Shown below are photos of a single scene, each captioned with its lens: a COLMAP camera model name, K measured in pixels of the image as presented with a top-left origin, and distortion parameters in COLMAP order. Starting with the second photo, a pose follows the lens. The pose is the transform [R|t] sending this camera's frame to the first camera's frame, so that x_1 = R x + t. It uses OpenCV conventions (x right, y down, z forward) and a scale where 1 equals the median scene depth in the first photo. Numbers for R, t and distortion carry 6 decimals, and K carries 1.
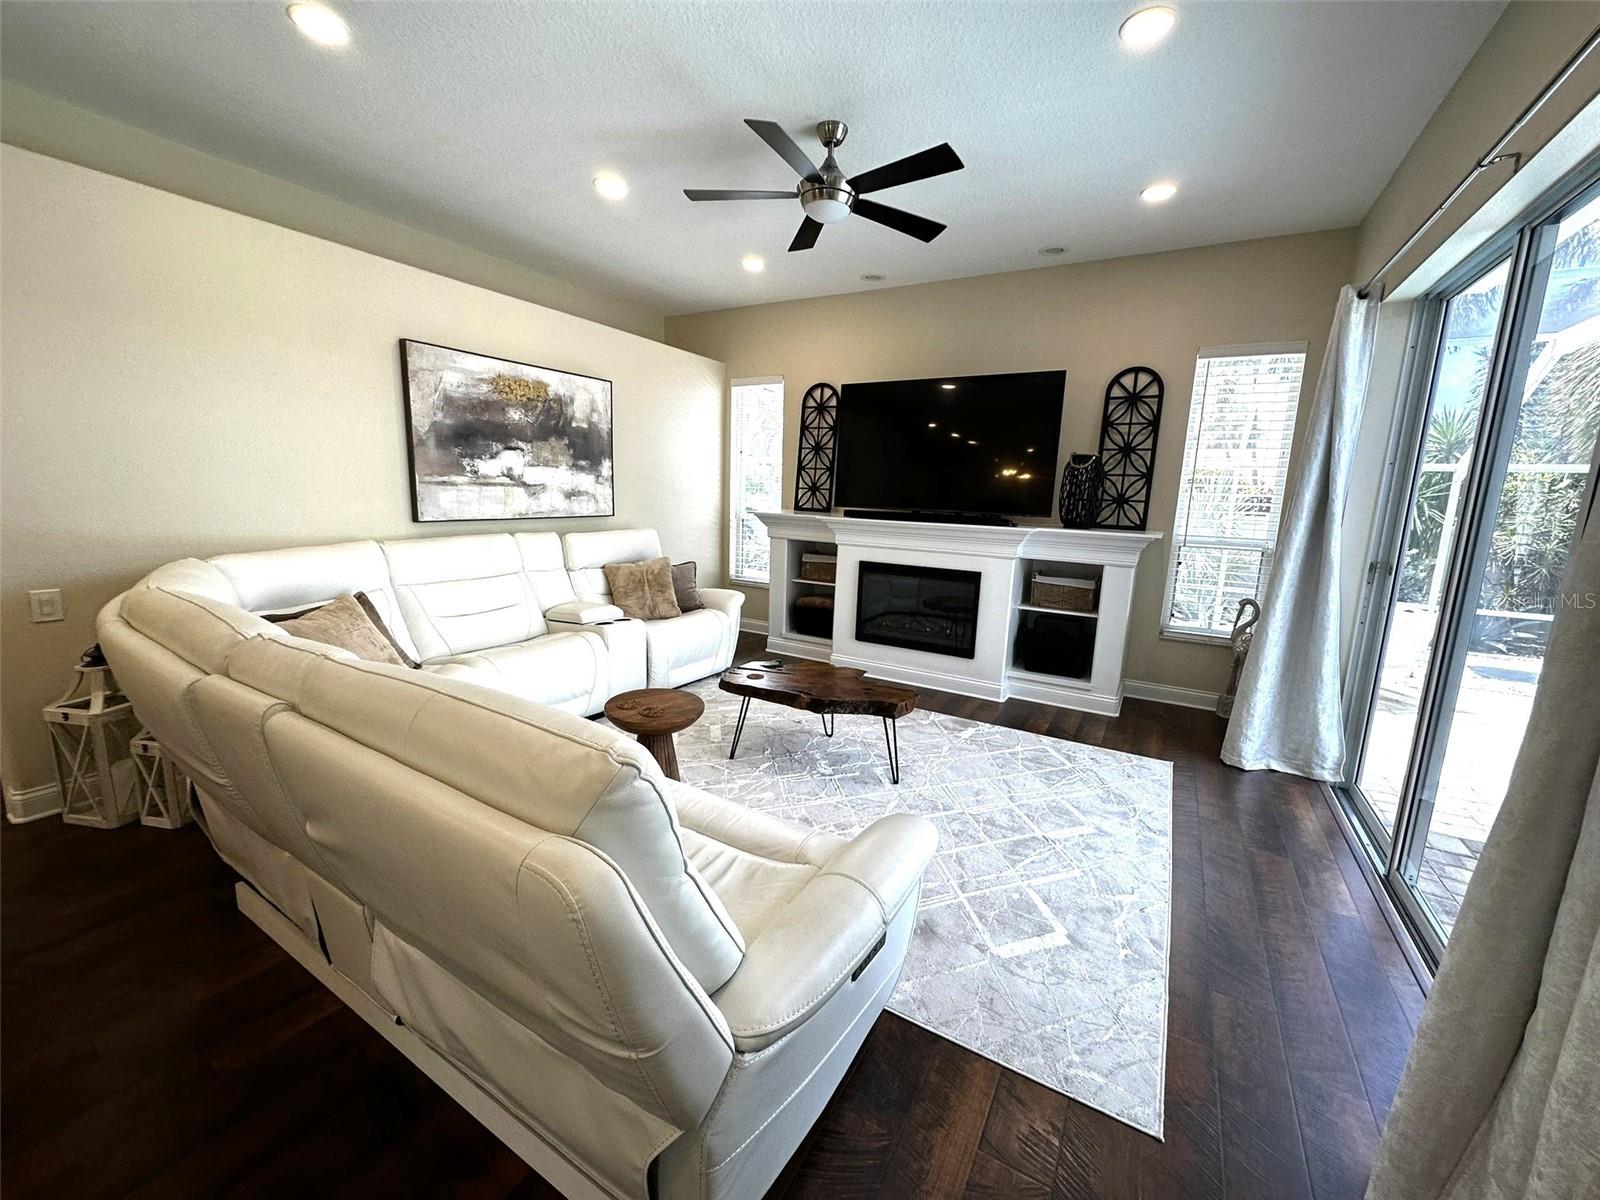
lens RADIAL K [[637.6, 0, 798.0], [0, 637.6, 599.5], [0, 0, 1]] dist [-0.002261, -0.000198]
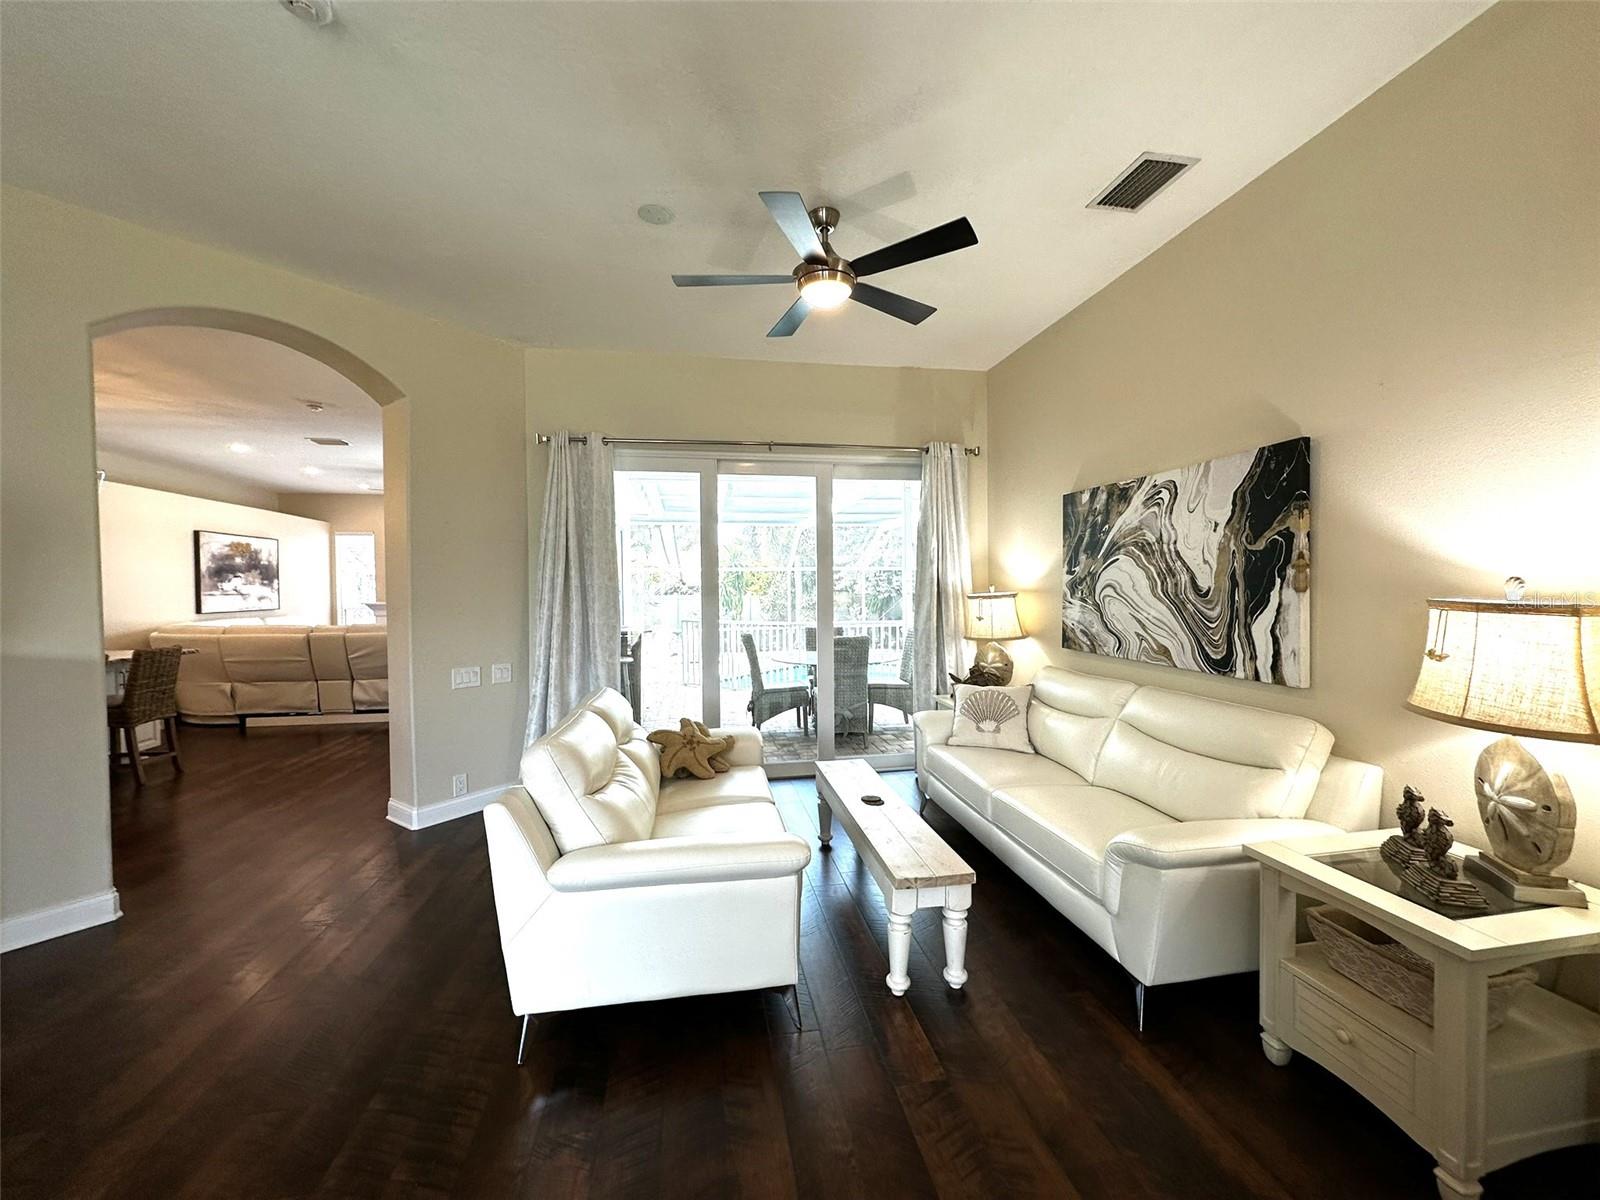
lens RADIAL K [[636.3, 0, 806.4], [0, 636.3, 600.1], [0, 0, 1]] dist [-0.001685, -0.000012]
pose [[0.754754, -0.053371, 0.653834, -0.406513], [0.146114, 0.985325, -0.088236, 0.277304], [-0.639529, 0.162131, 0.751476, -1.654953]]
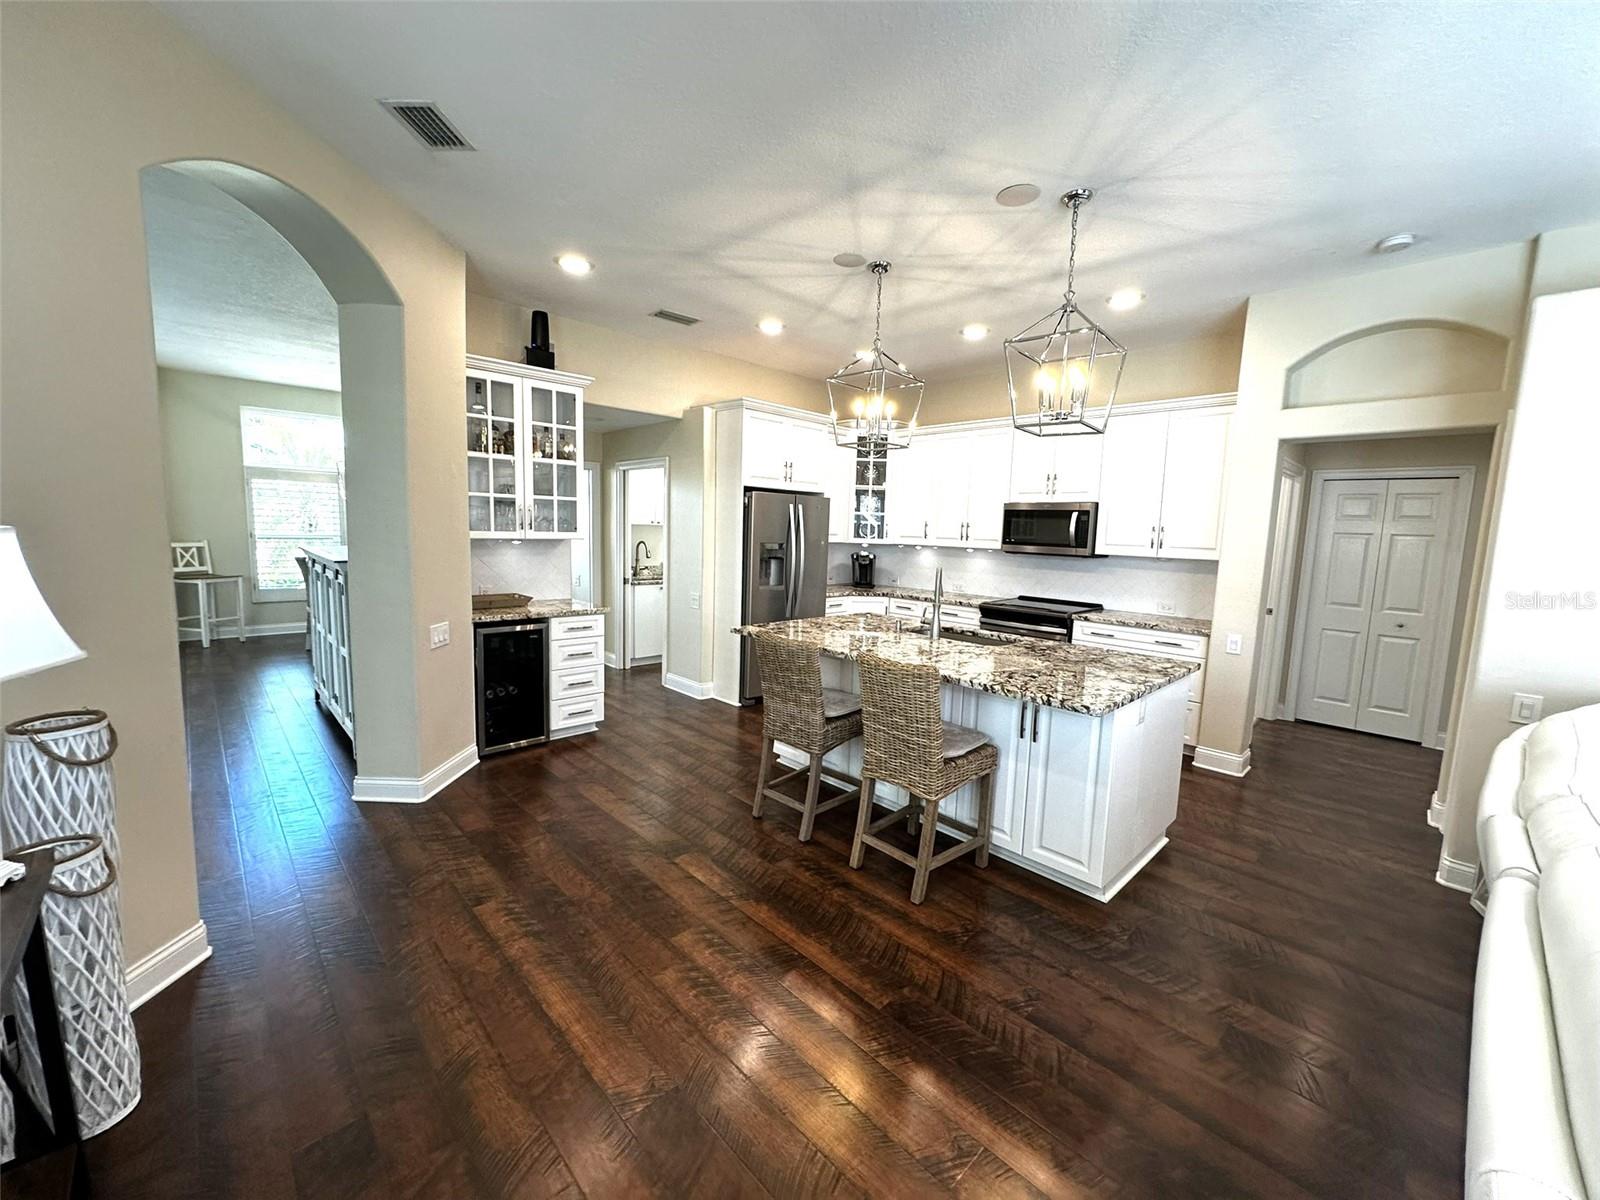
lens RADIAL K [[636.3, 0, 806.4], [0, 636.3, 600.1], [0, 0, 1]] dist [-0.001685, -0.000012]
pose [[-0.262623, 0.070141, -0.962346, 0.086177], [-0.205318, 0.970451, 0.126763, -0.033249], [0.942801, 0.230878, -0.240462, 0.046781]]
